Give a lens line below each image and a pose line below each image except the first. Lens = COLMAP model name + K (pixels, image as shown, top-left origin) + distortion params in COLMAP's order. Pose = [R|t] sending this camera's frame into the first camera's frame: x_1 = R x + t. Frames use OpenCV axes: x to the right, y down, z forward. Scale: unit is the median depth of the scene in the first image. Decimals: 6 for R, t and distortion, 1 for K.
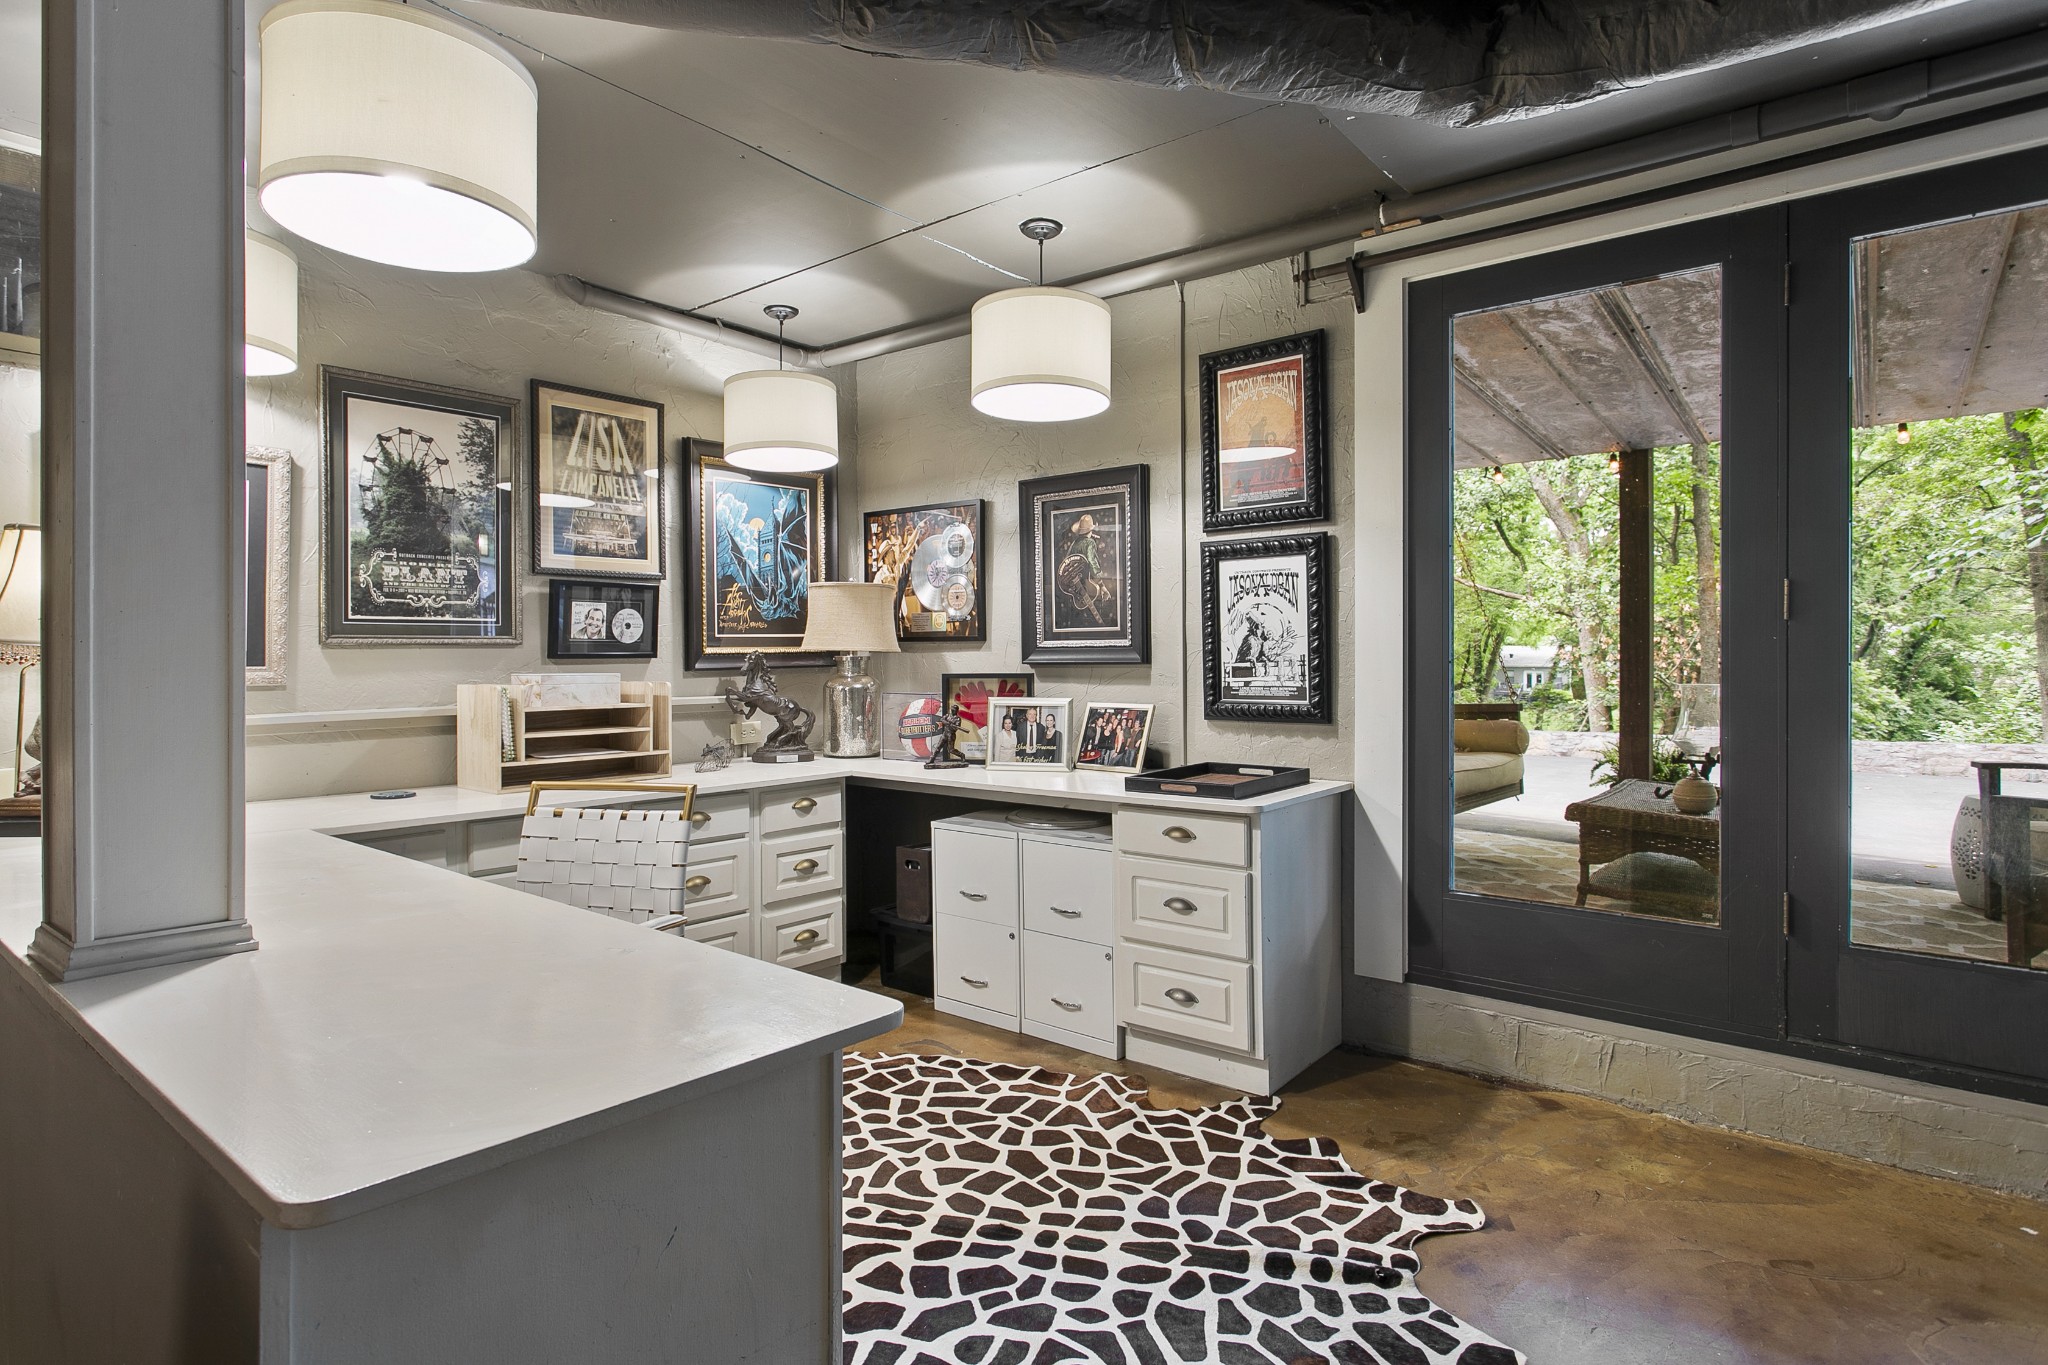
lens RADIAL K [[1036.1, 0, 1021.9], [0, 1036.1, 665.1], [0, 0, 1]] dist [0.000502, 0.002062]
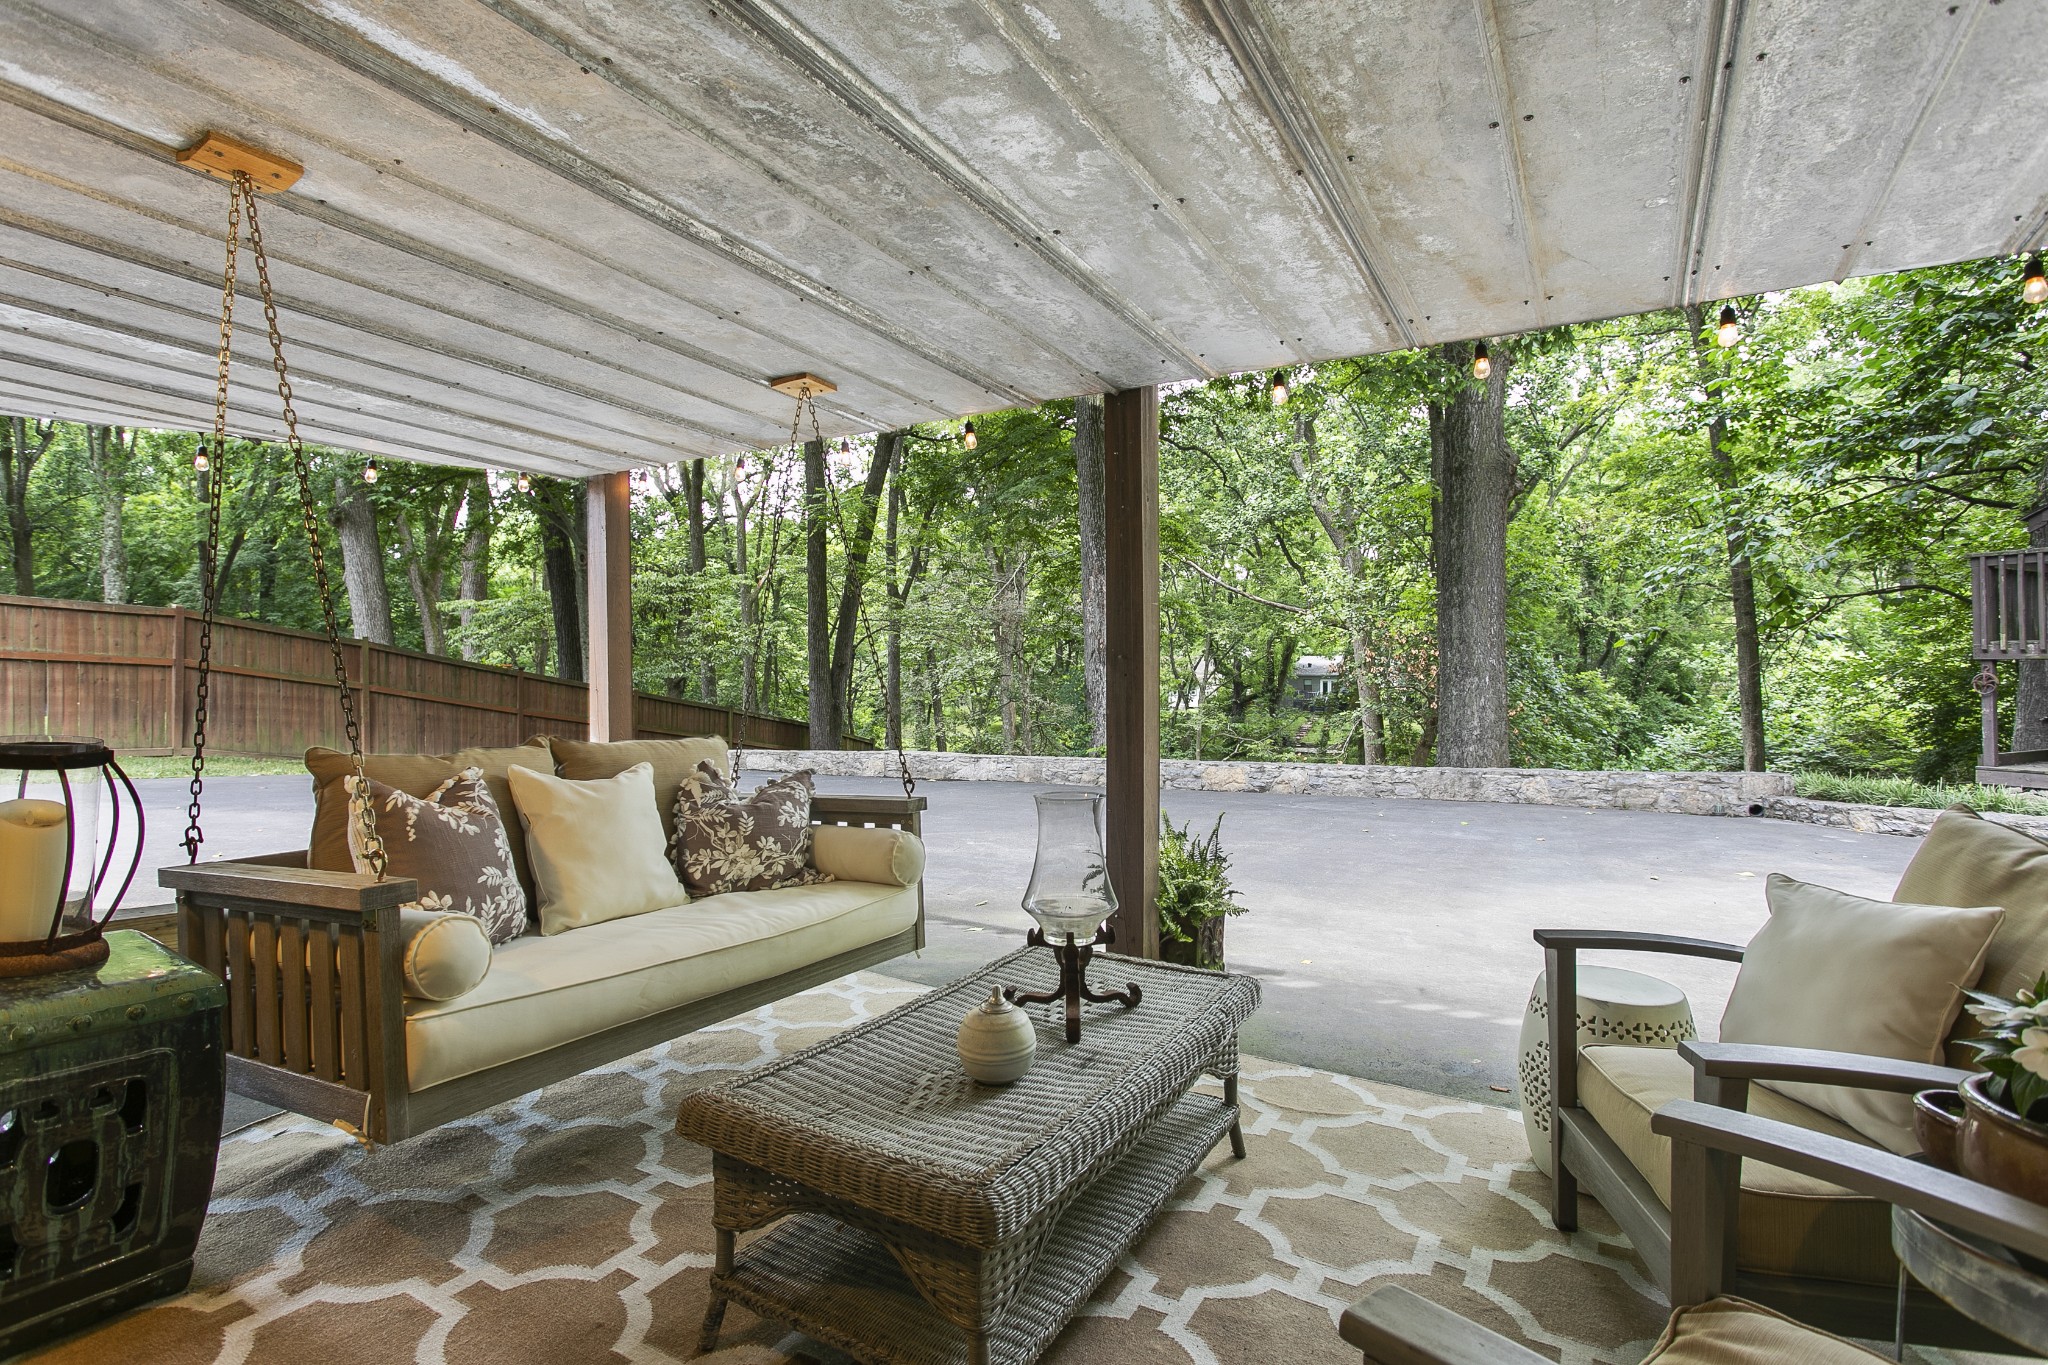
lens RADIAL K [[1036.1, 0, 1006.8], [0, 1036.1, 693.9], [0, 0, 1]] dist [0.000502, 0.002062]
pose [[0.988031, -0.013143, 0.153692, 0.376200], [0.010793, 0.999812, 0.016119, -0.028991], [-0.153875, -0.014267, 0.987987, 0.340705]]
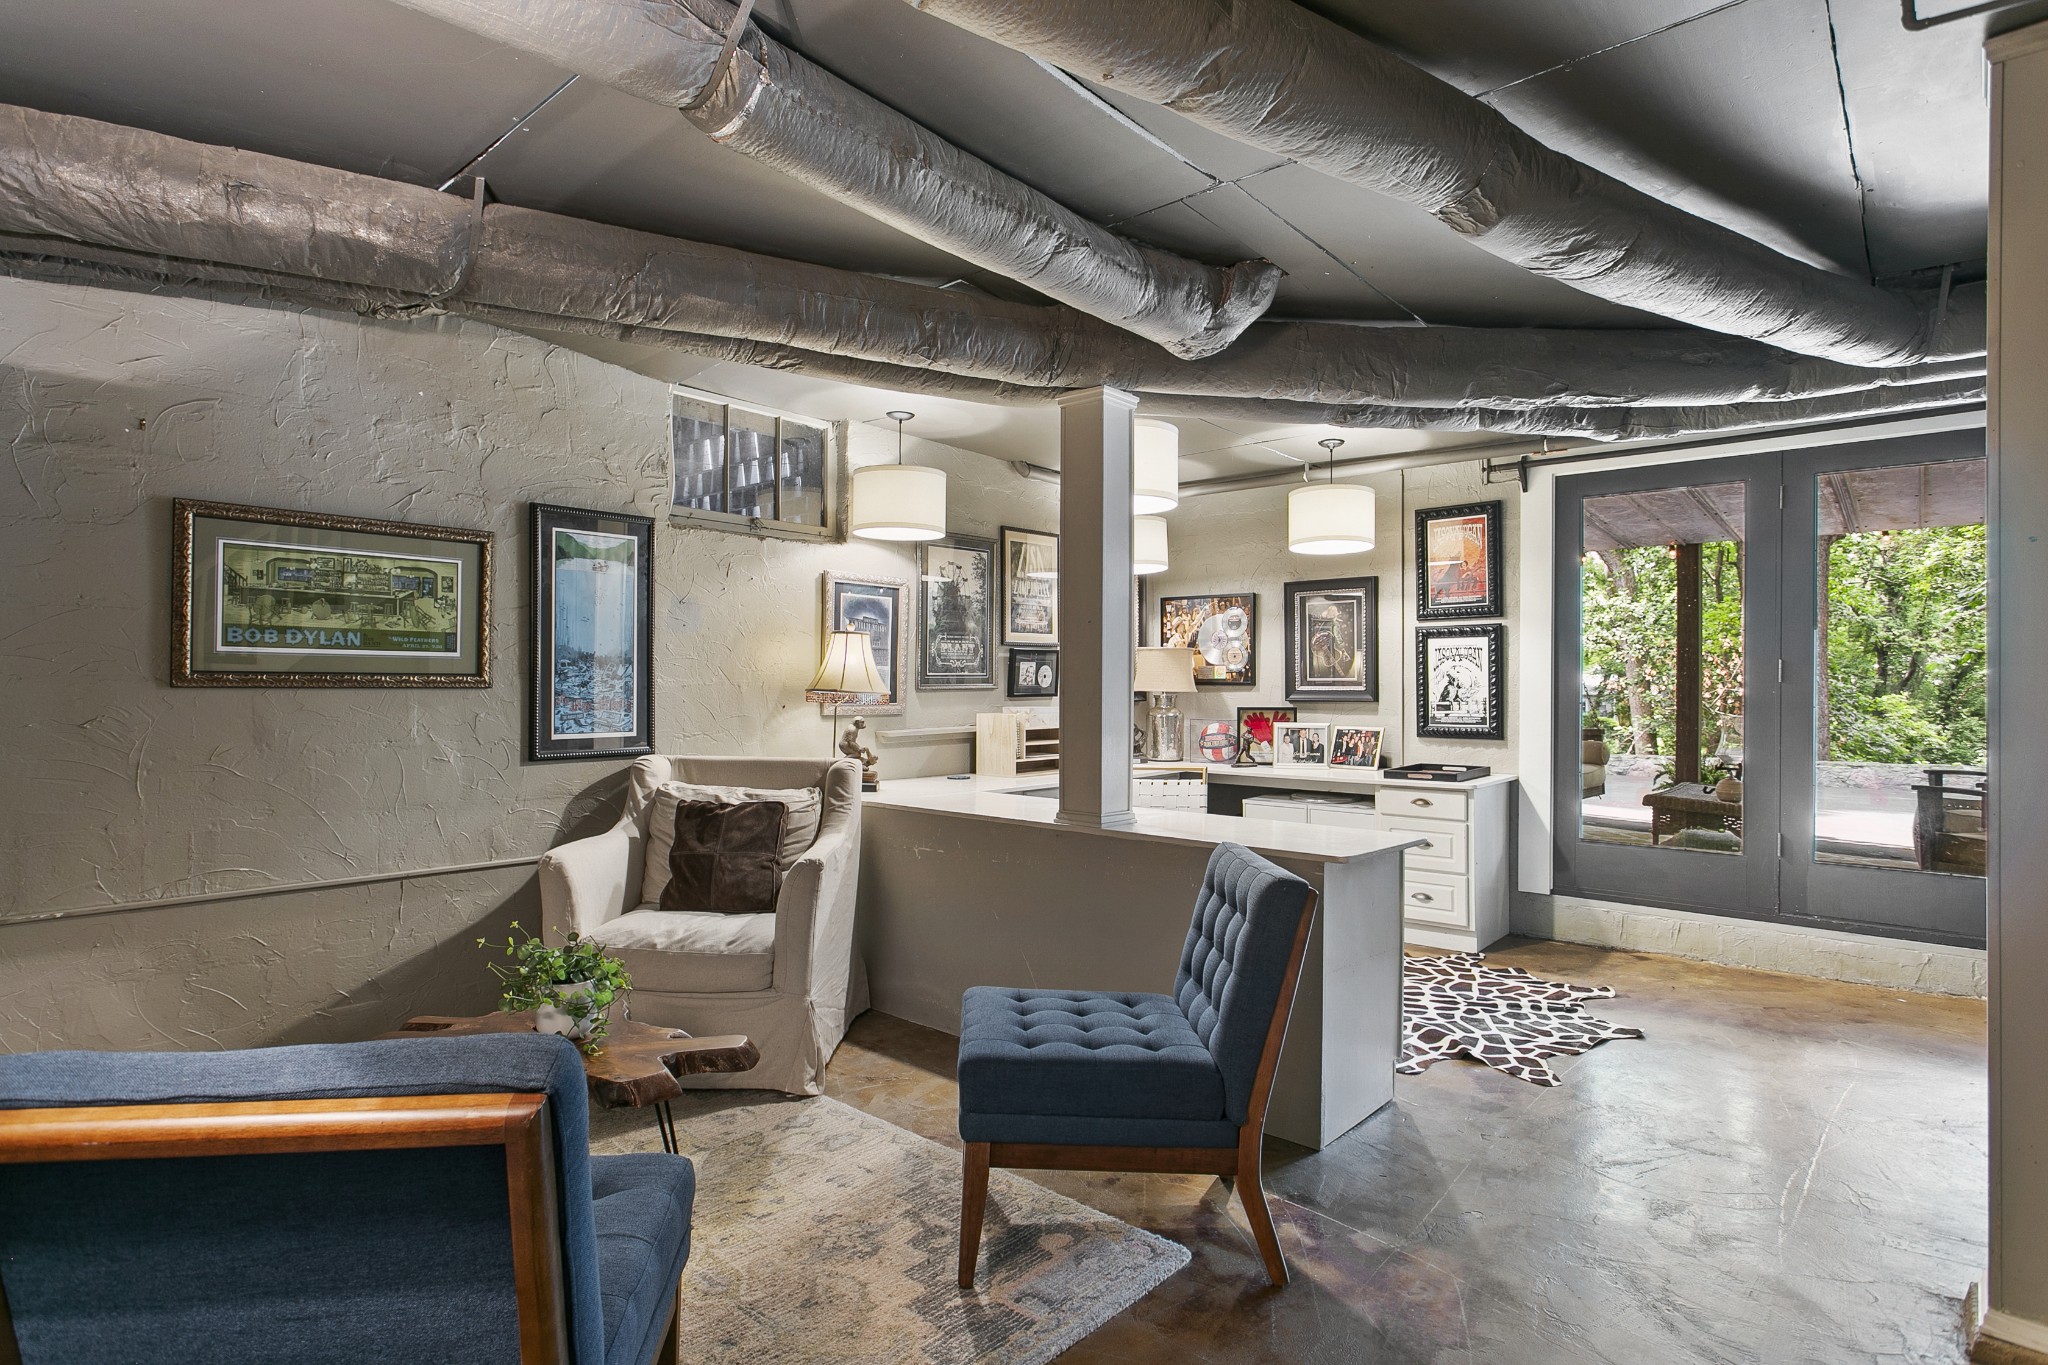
lens RADIAL K [[1036.1, 0, 1016.9], [0, 1036.1, 692.9], [0, 0, 1]] dist [0.000502, 0.002062]
pose [[0.999468, 0.004321, -0.032317, -0.395104], [-0.004235, 0.999987, 0.002734, -0.017856], [0.032328, -0.002596, 0.999474, -0.628310]]
